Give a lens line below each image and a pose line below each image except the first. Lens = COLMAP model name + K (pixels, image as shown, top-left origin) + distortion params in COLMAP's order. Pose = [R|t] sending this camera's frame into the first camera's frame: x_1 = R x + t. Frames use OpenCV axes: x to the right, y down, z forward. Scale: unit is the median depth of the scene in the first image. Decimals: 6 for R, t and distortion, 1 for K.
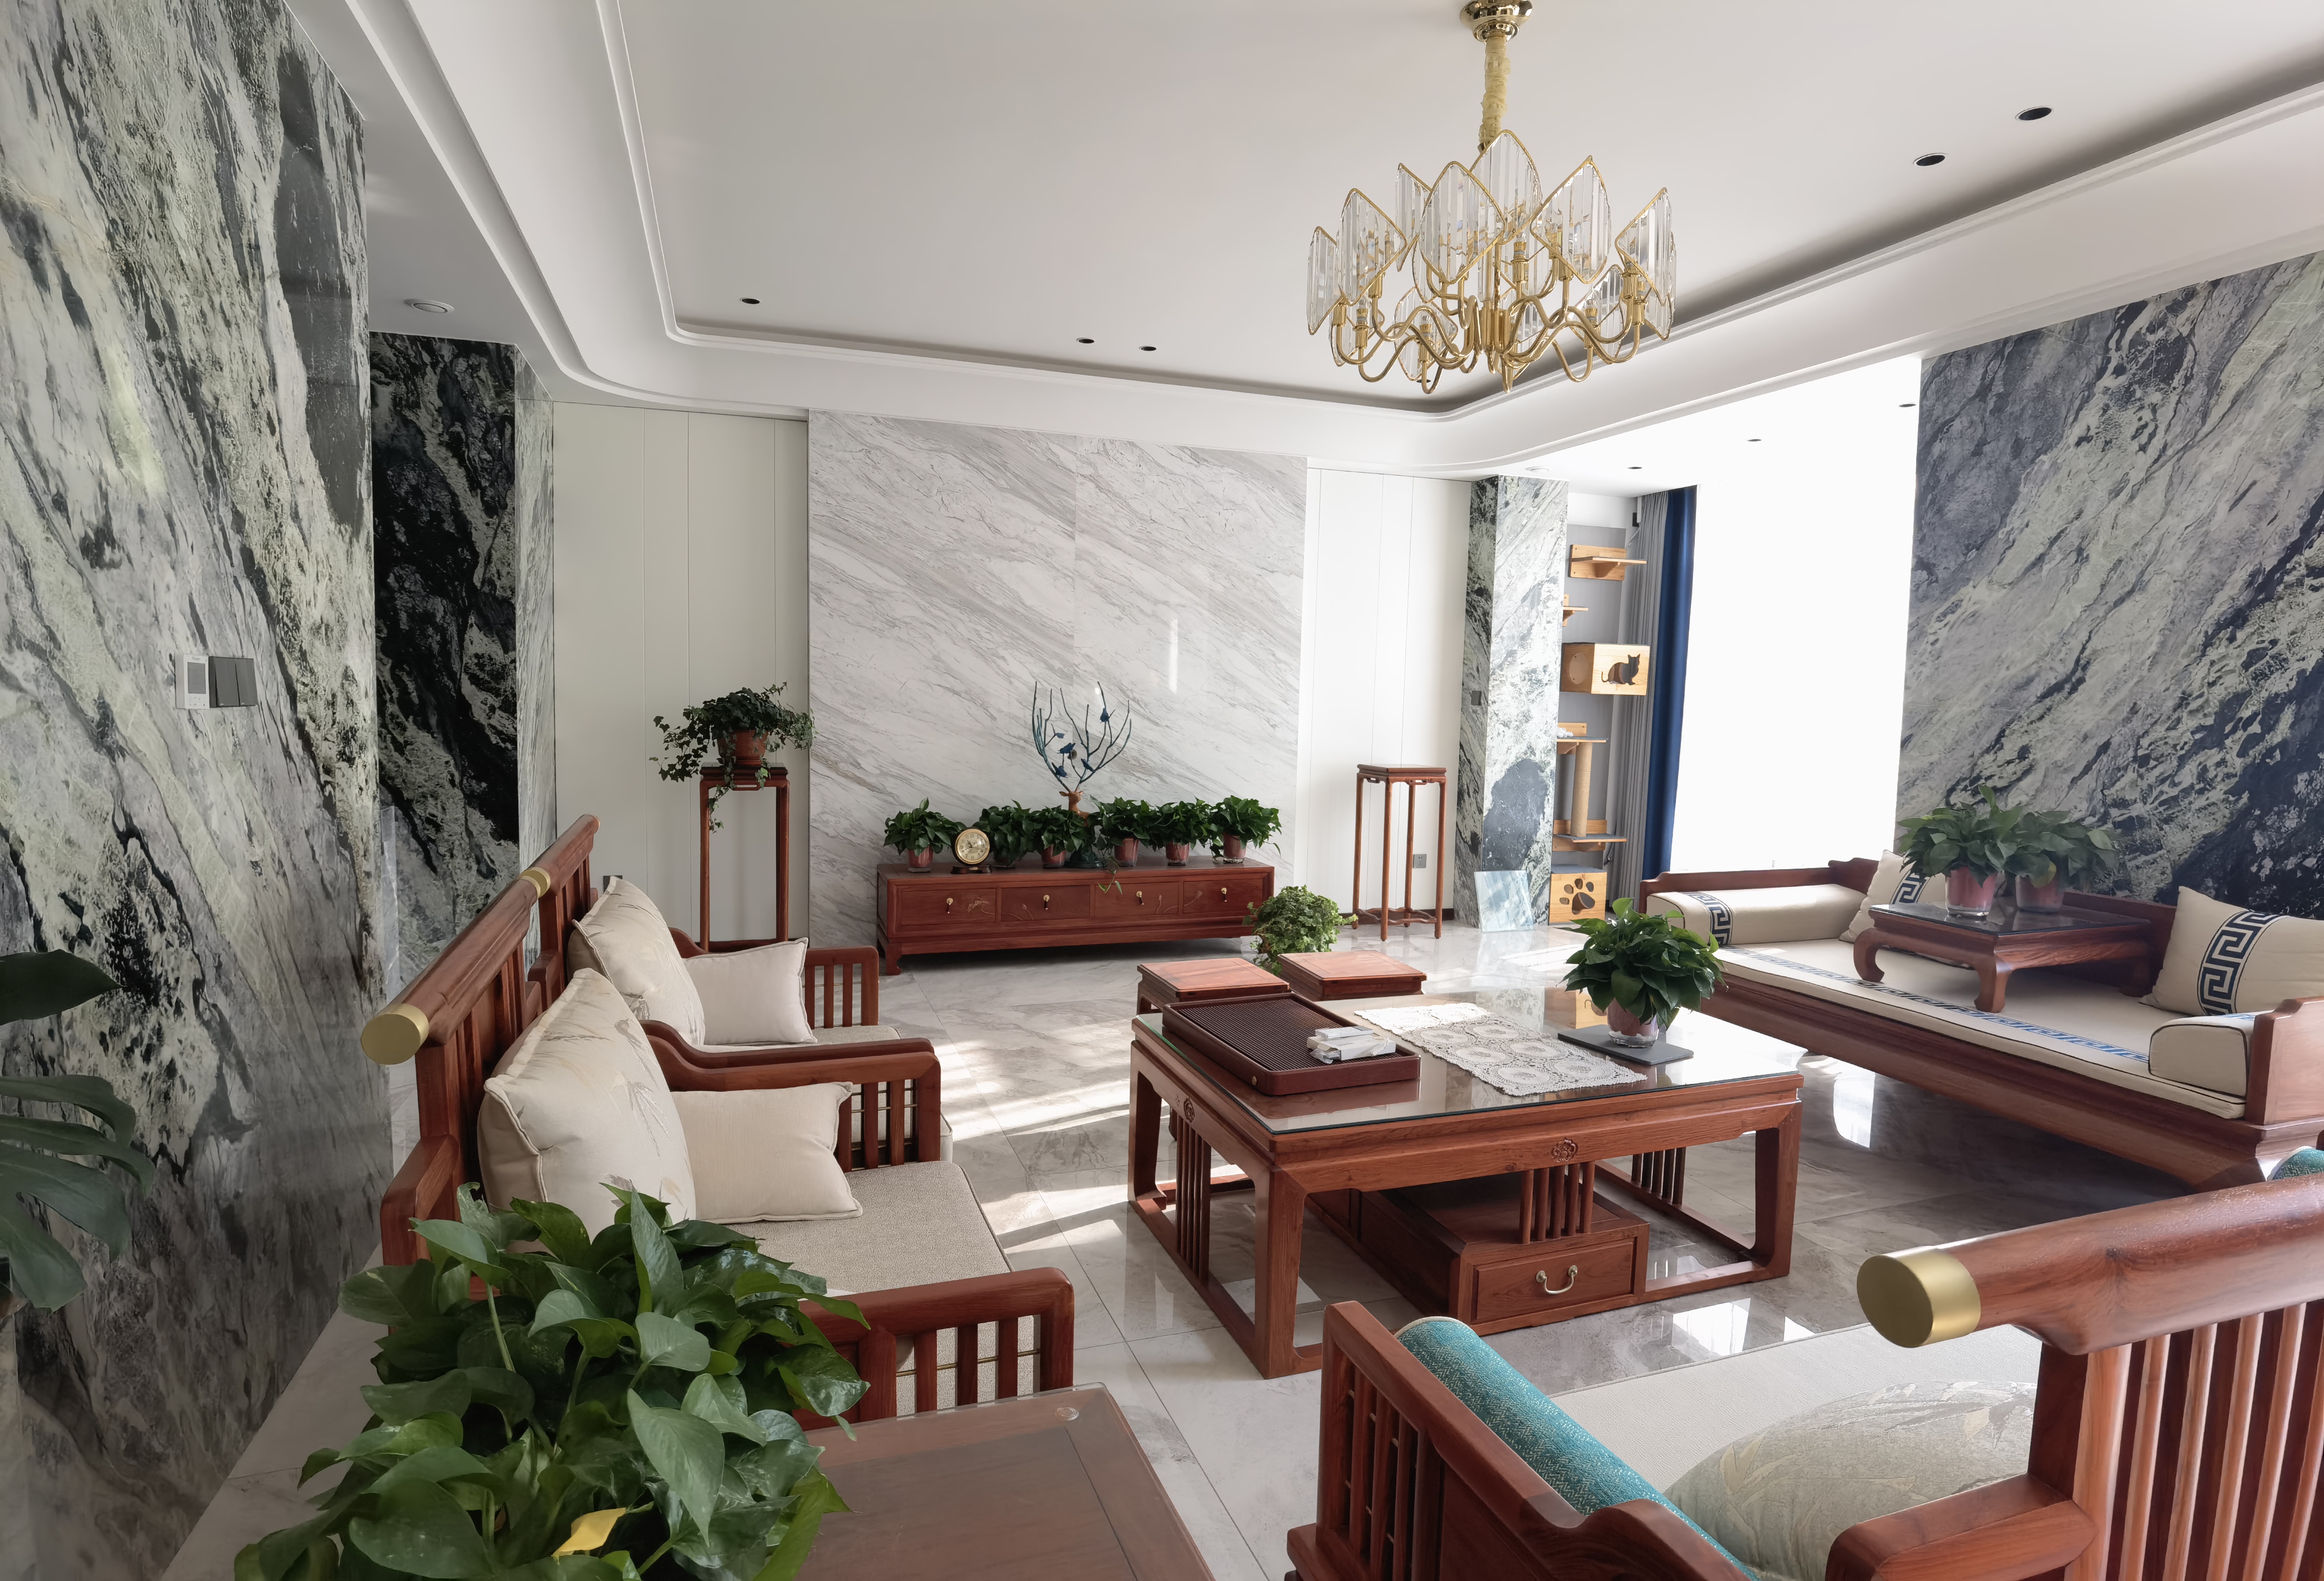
lens RADIAL K [[1190.2, 0, 1169.6], [0, 1190.2, 792.9], [0, 0, 1]] dist [-0.021378, 0.003031]
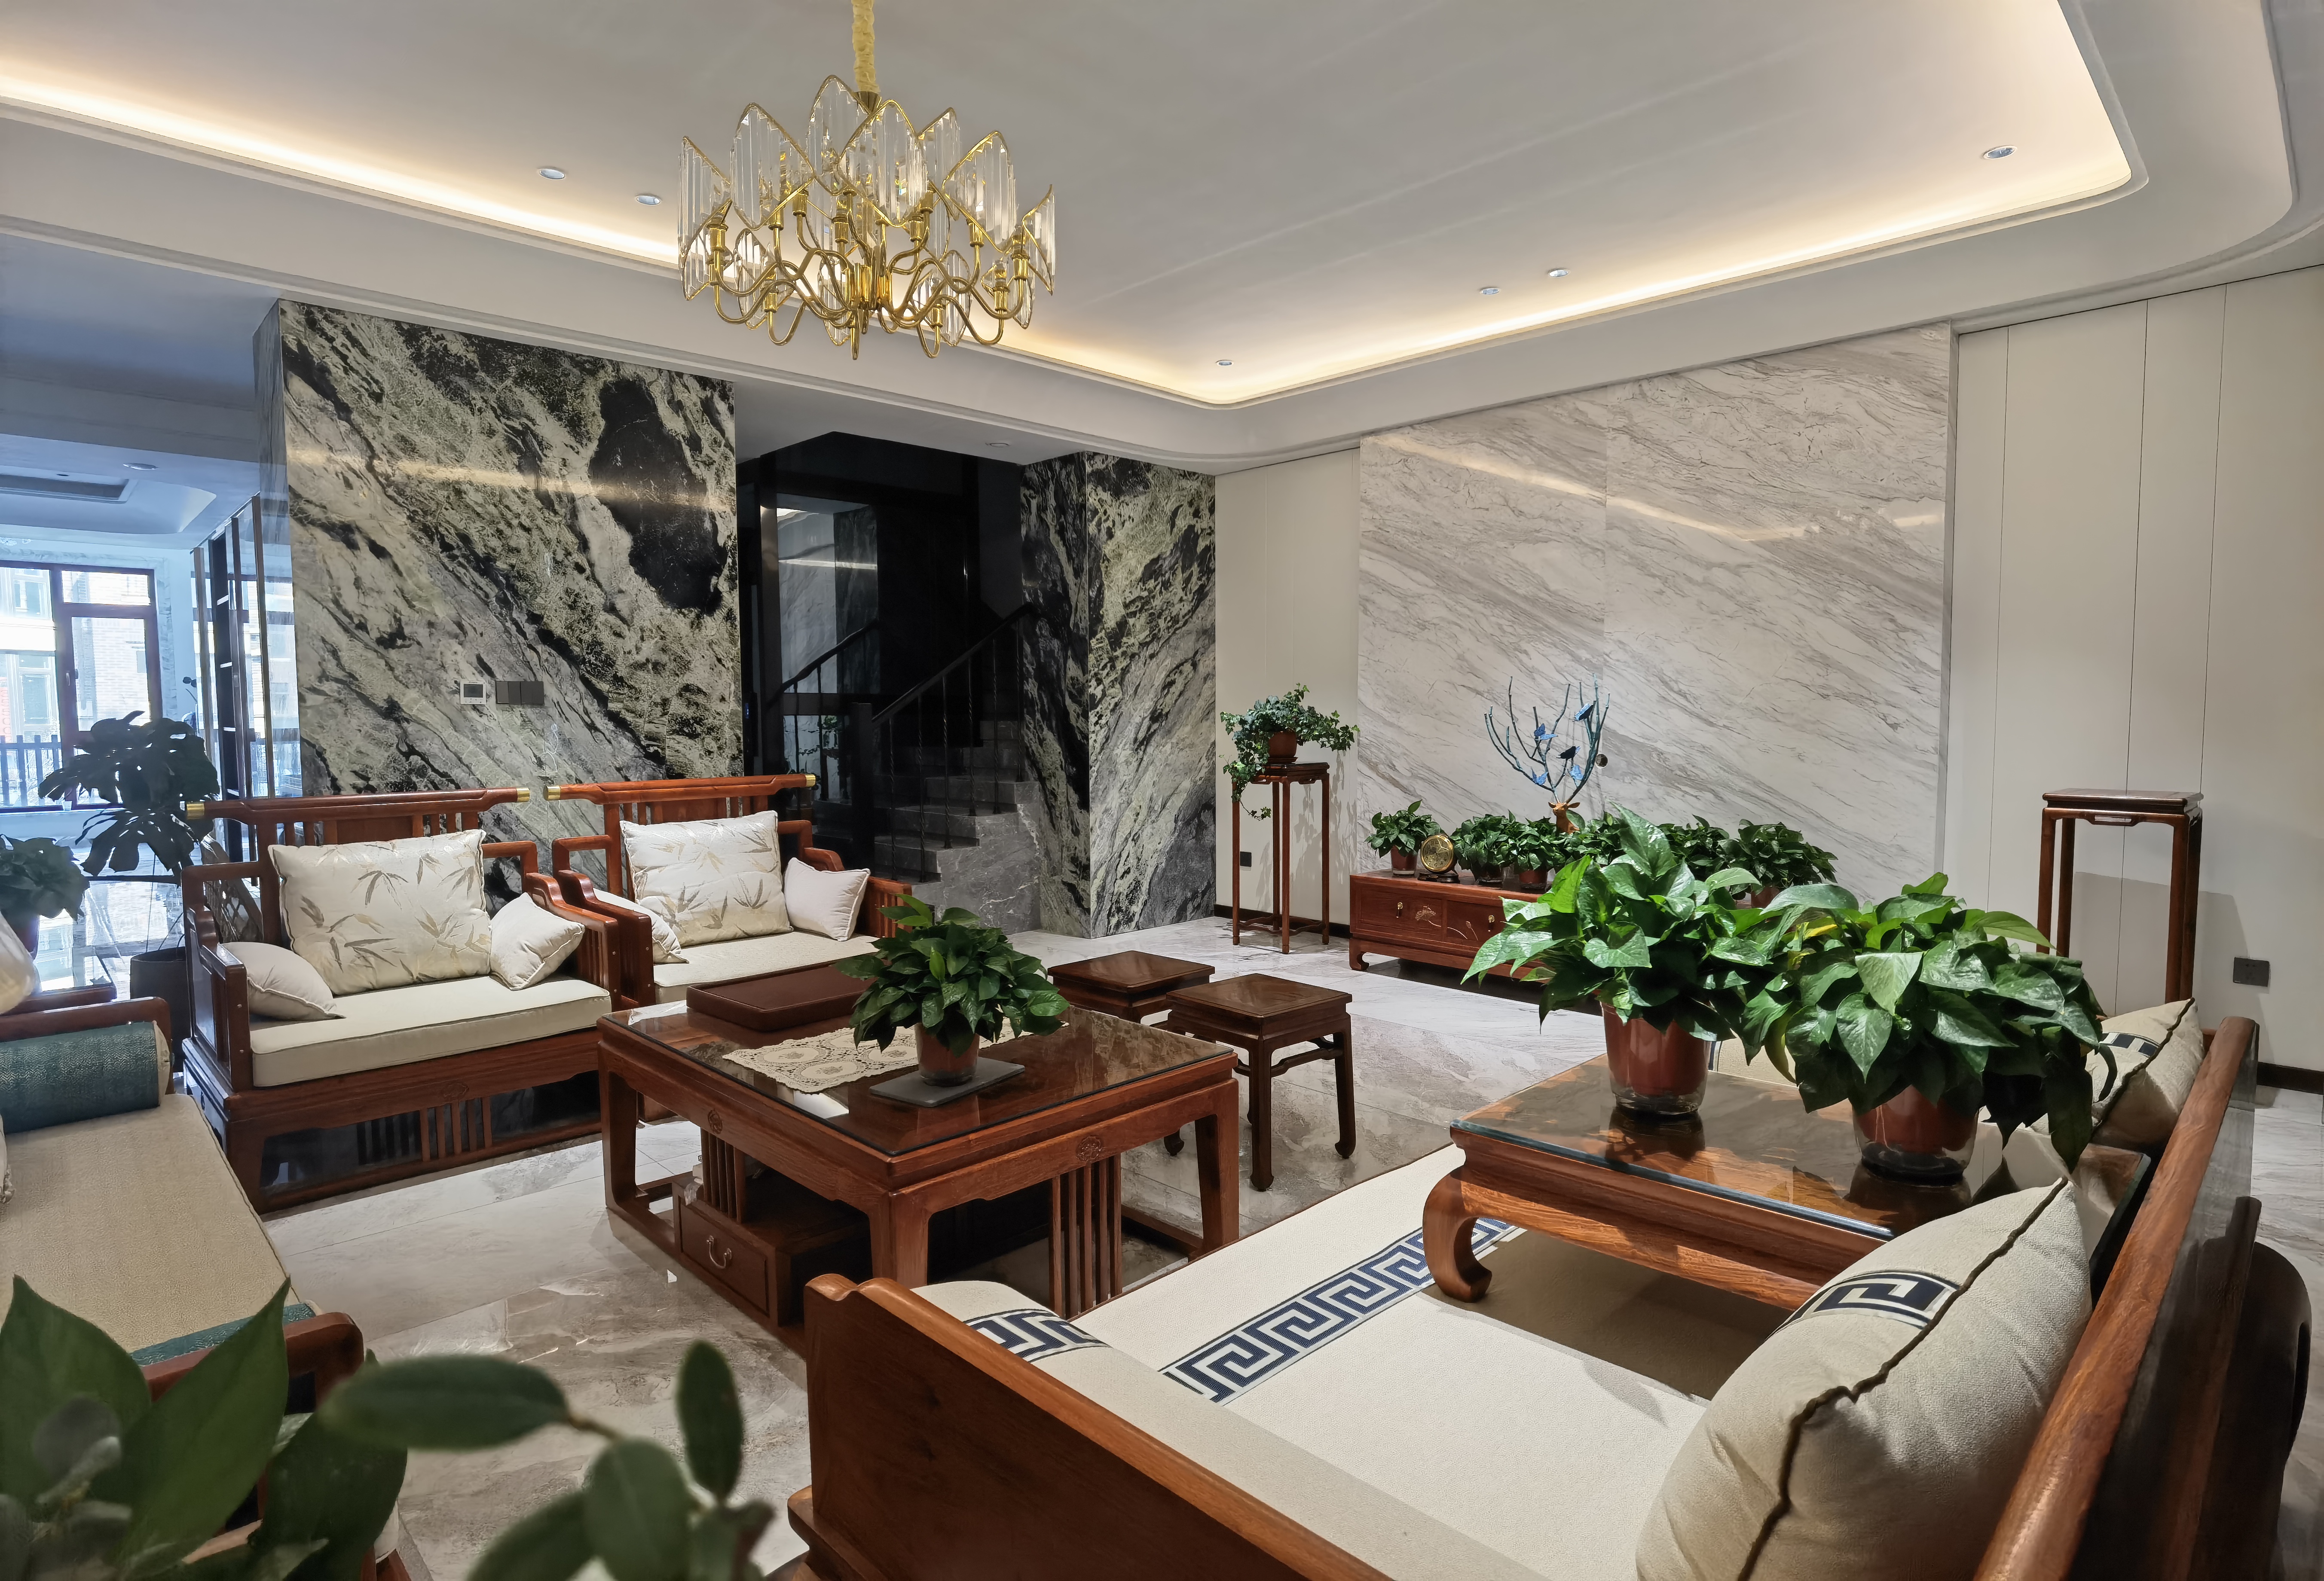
lens RADIAL K [[1190.2, 0, 1151.6], [0, 1190.2, 786.0], [0, 0, 1]] dist [-0.021378, 0.003031]
pose [[0.425558, 0.031902, -0.904368, 0.740160], [-0.059665, 0.998193, 0.007136, -0.002657], [0.902962, 0.050923, 0.426693, 0.483887]]
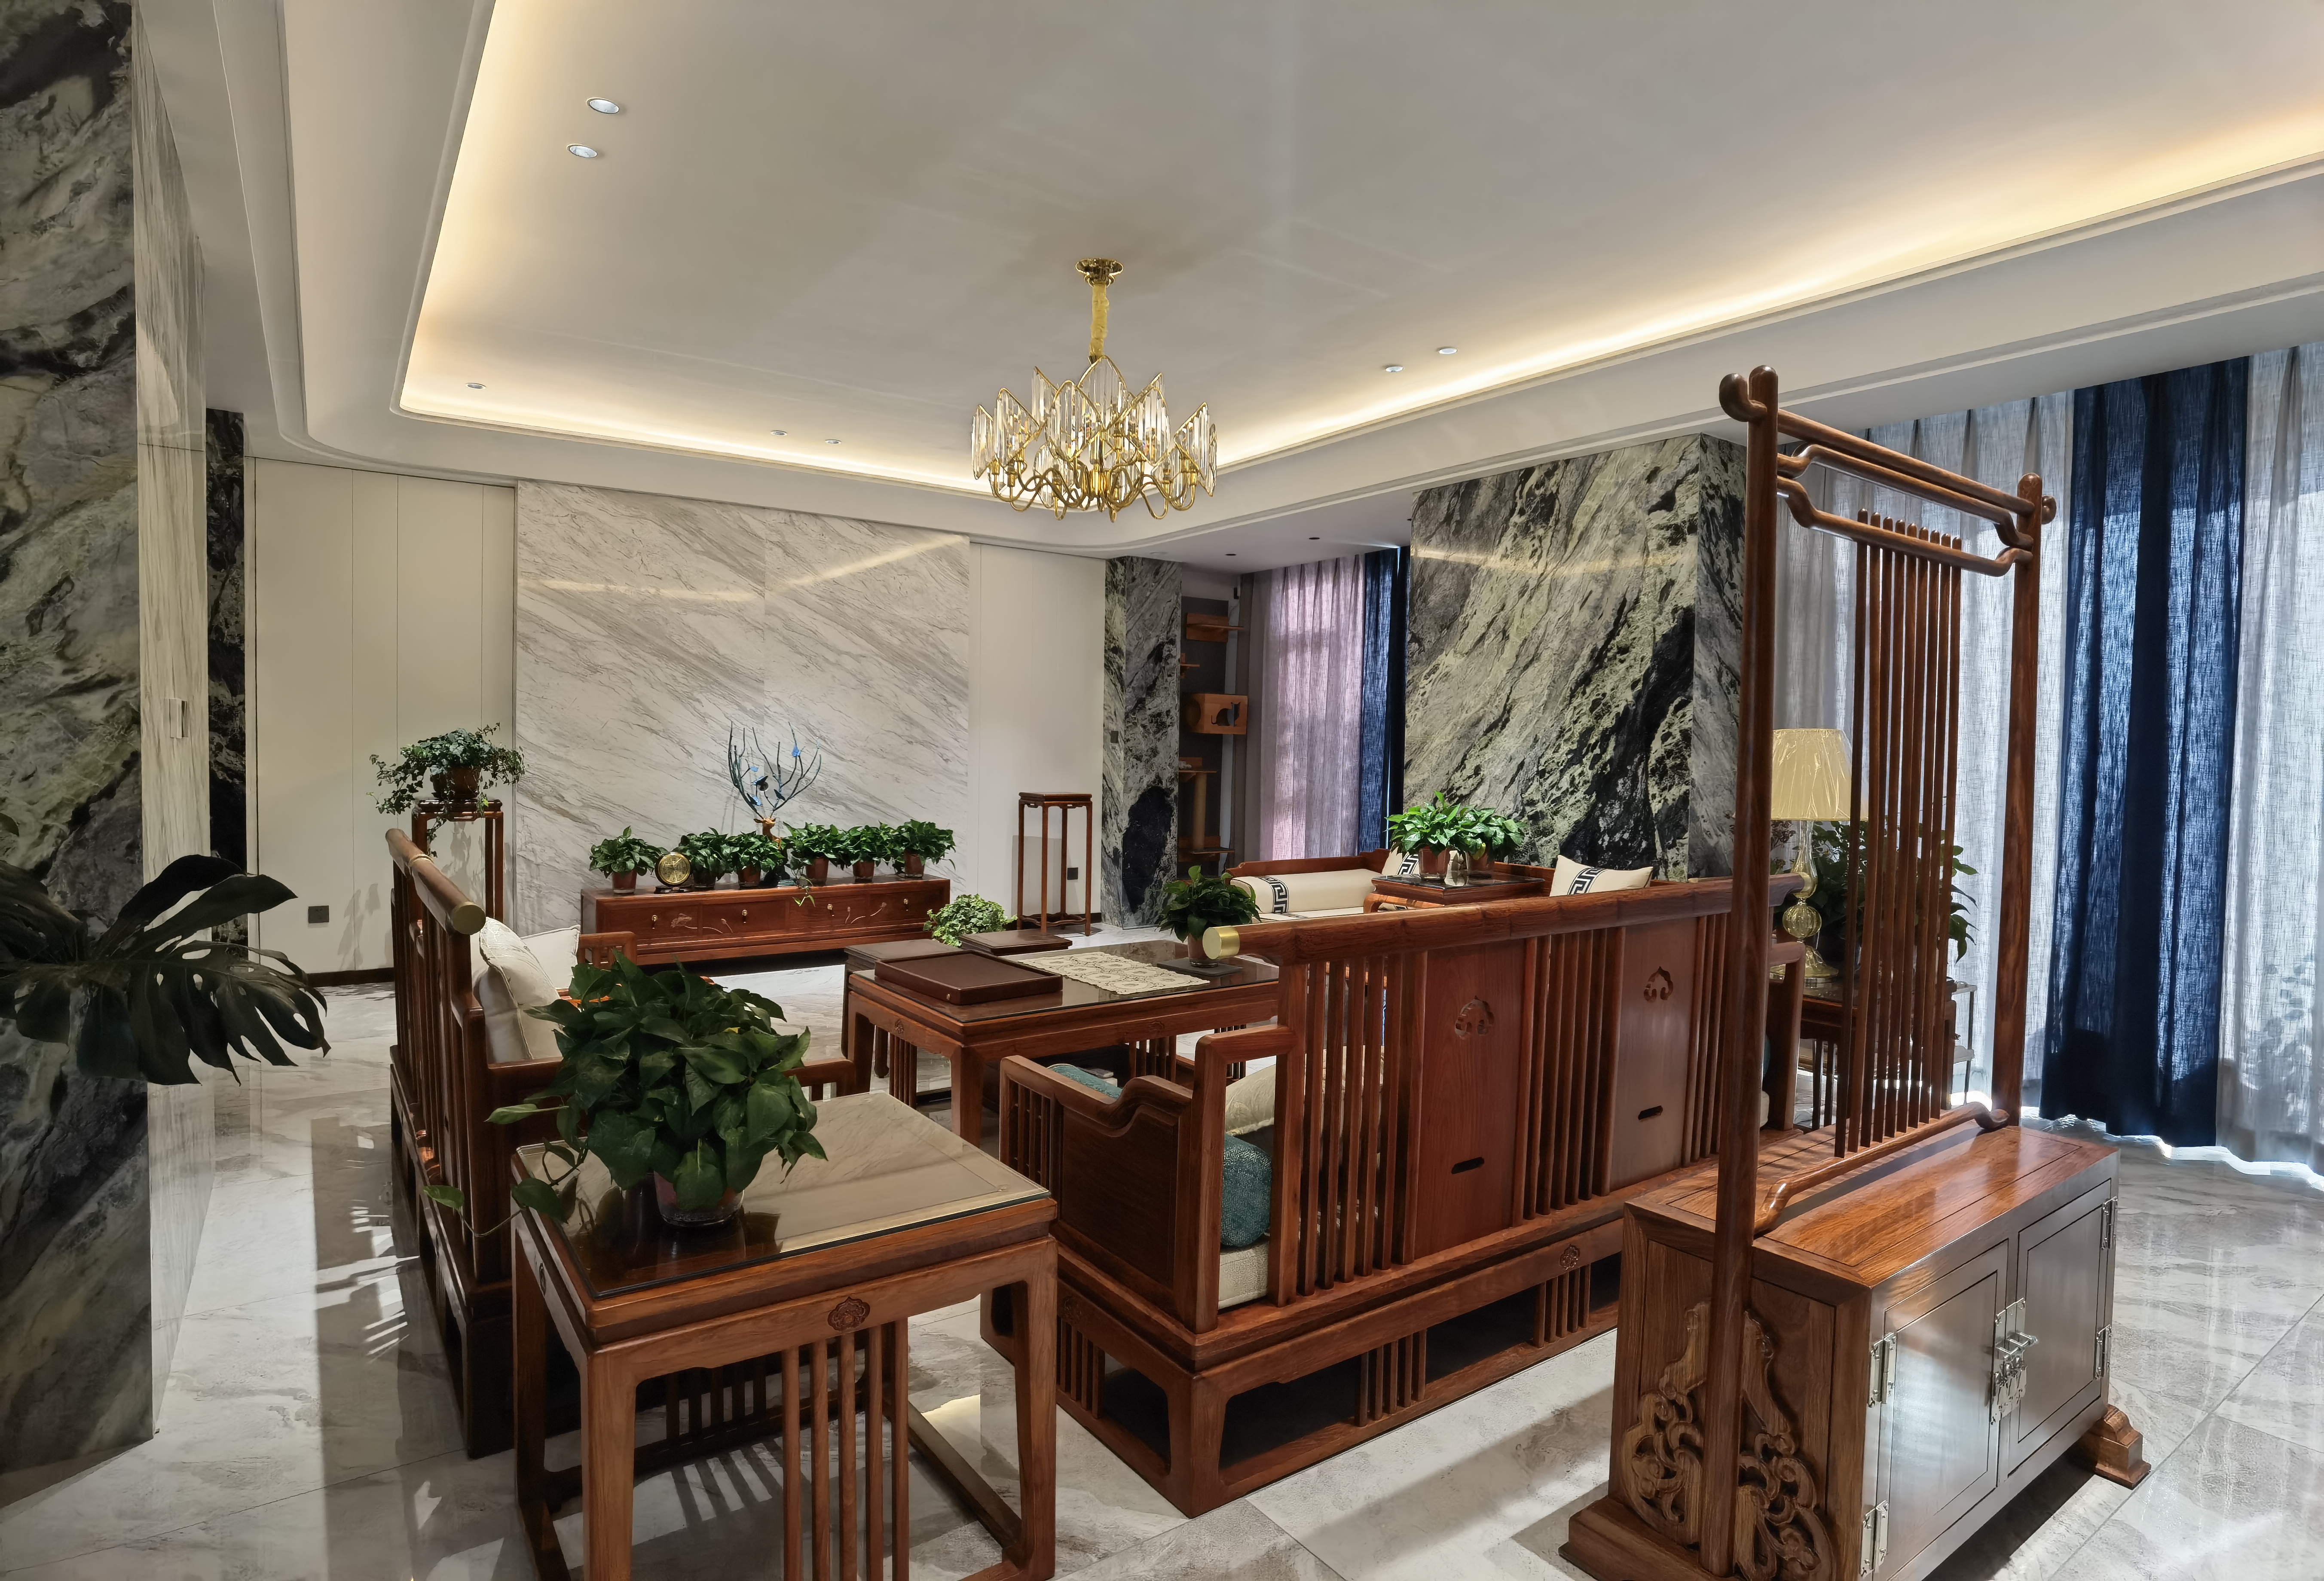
lens RADIAL K [[1190.2, 0, 1166.2], [0, 1190.2, 803.0], [0, 0, 1]] dist [-0.021378, 0.003031]
pose [[0.961366, -0.018290, 0.274665, -0.035360], [0.025772, 0.999388, -0.023657, 0.026384], [-0.274064, 0.029822, 0.961249, -0.252021]]
